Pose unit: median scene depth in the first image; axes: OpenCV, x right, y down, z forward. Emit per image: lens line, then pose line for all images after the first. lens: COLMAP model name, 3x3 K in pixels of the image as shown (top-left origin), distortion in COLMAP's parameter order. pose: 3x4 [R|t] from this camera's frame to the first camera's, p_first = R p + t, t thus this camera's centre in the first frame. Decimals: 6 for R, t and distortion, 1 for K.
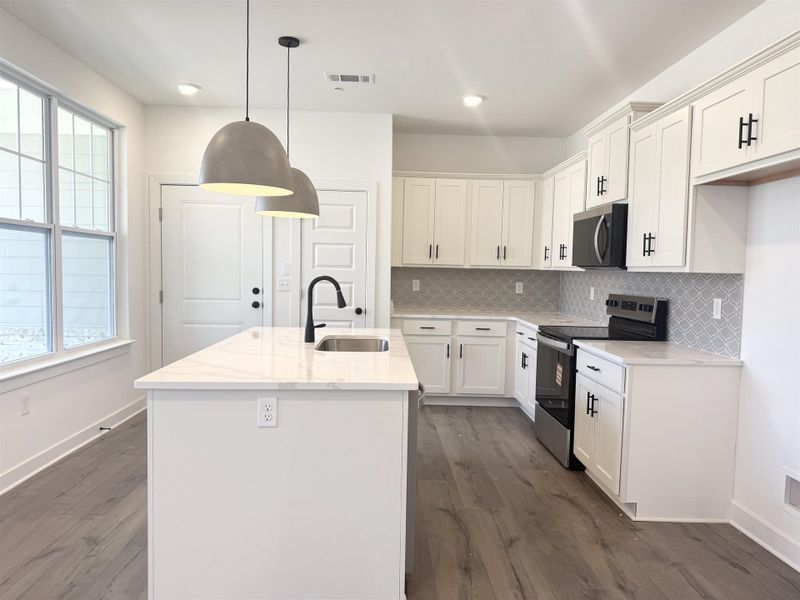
lens RADIAL K [[560.8, 0, 403.4], [0, 560.8, 305.6], [0, 0, 1]] dist [0.017648, -0.013427]
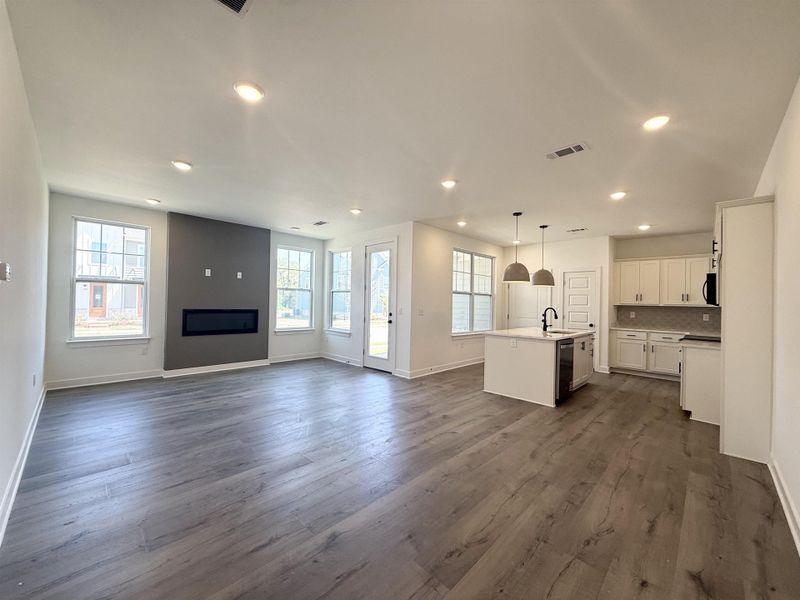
lens RADIAL K [[318.0, 0, 399.9], [0, 318.0, 299.9], [0, 0, 1]] dist [0.003978, 0.000334]
pose [[0.688628, -0.017522, -0.724903, 0.309607], [-0.051422, 0.996011, -0.072923, 0.039279], [0.723289, 0.087493, 0.684980, -0.404307]]
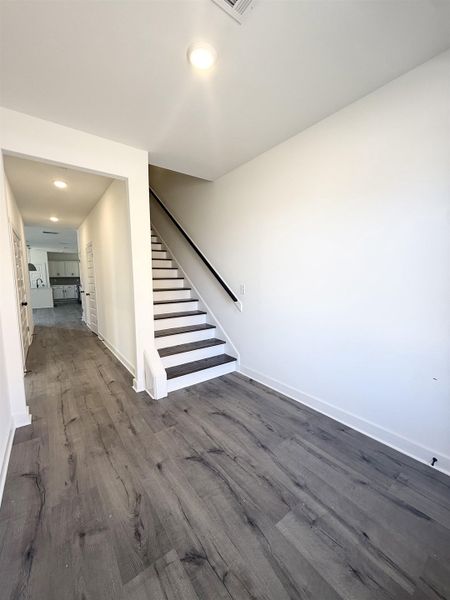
lens RADIAL K [[238.5, 0, 225.6], [0, 238.5, 301.2], [0, 0, 1]] dist [0.003978, 0.000334]
pose [[0.819934, -0.089716, 0.565384, 0.055486], [0.066408, 0.995882, 0.061721, 0.144609], [-0.568593, -0.013061, 0.822515, -2.057817]]
